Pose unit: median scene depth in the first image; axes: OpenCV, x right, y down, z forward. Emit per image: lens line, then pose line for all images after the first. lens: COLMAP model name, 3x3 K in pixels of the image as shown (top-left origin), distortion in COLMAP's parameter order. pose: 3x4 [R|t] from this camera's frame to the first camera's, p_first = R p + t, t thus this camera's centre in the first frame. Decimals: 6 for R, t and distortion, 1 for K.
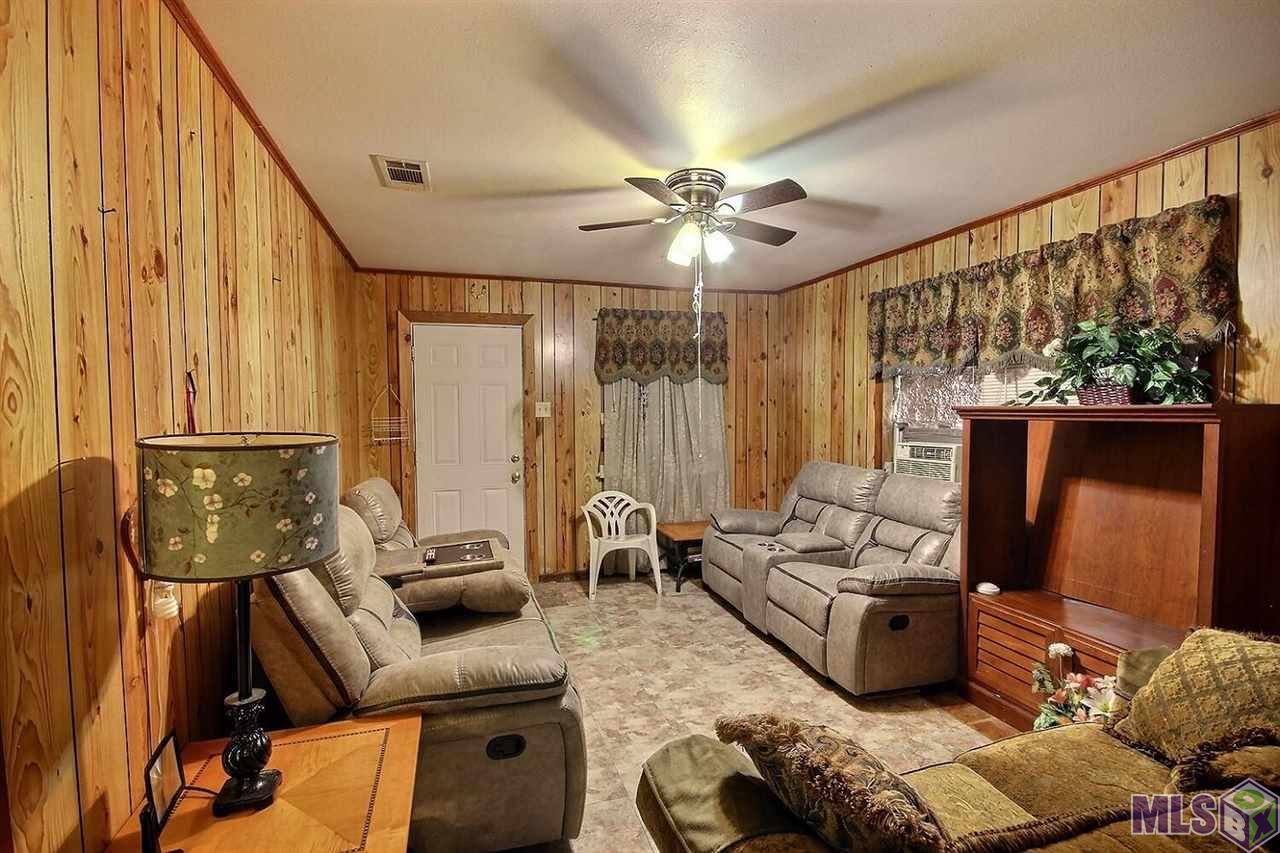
lens RADIAL K [[586.4, 0, 640.0], [0, 586.4, 426.5], [0, 0, 1]] dist [-0.001334, -0.000162]
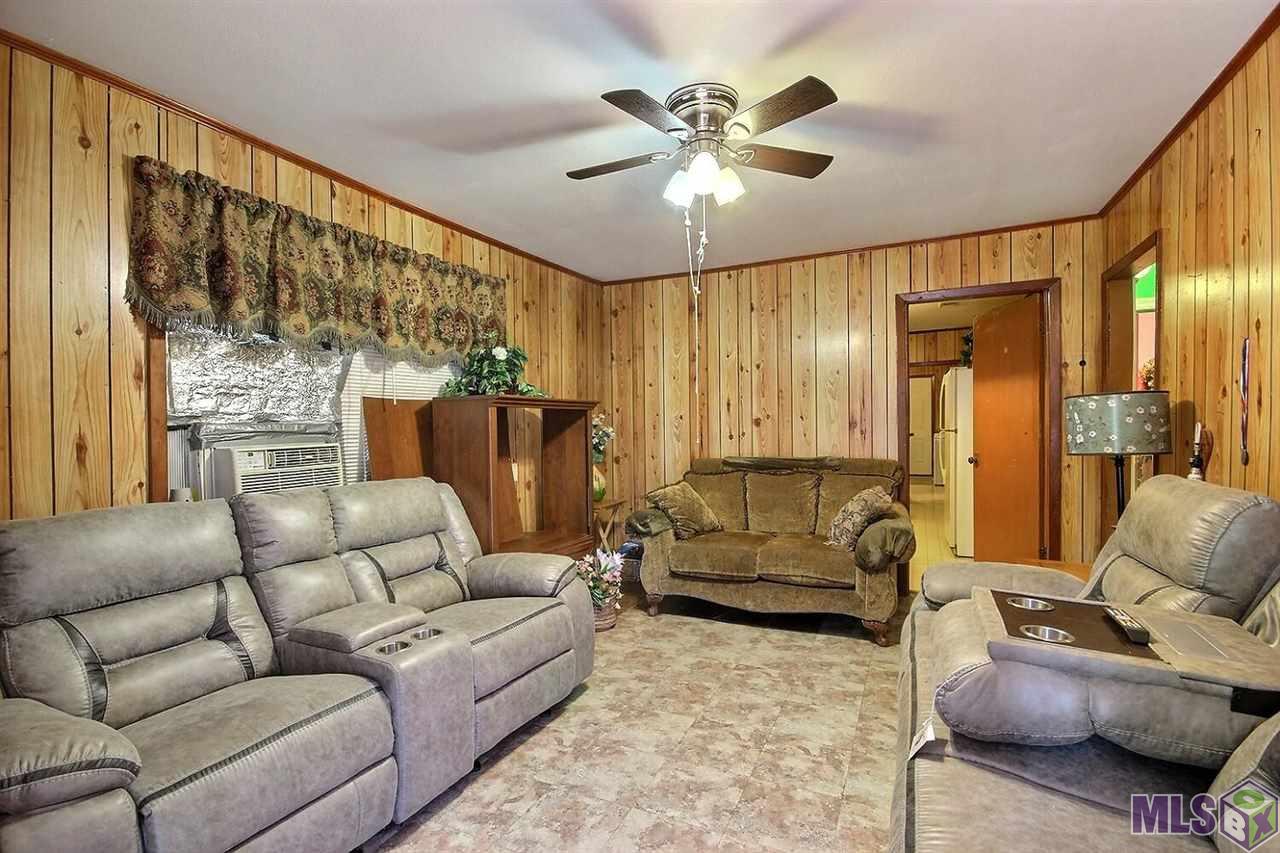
lens RADIAL K [[586.4, 0, 640.0], [0, 586.4, 426.5], [0, 0, 1]] dist [-0.001334, -0.000162]
pose [[-0.733311, 0.010229, 0.679817, -0.342512], [0.036028, 0.999067, 0.023830, 0.008186], [-0.678938, 0.041968, -0.732995, 1.457934]]
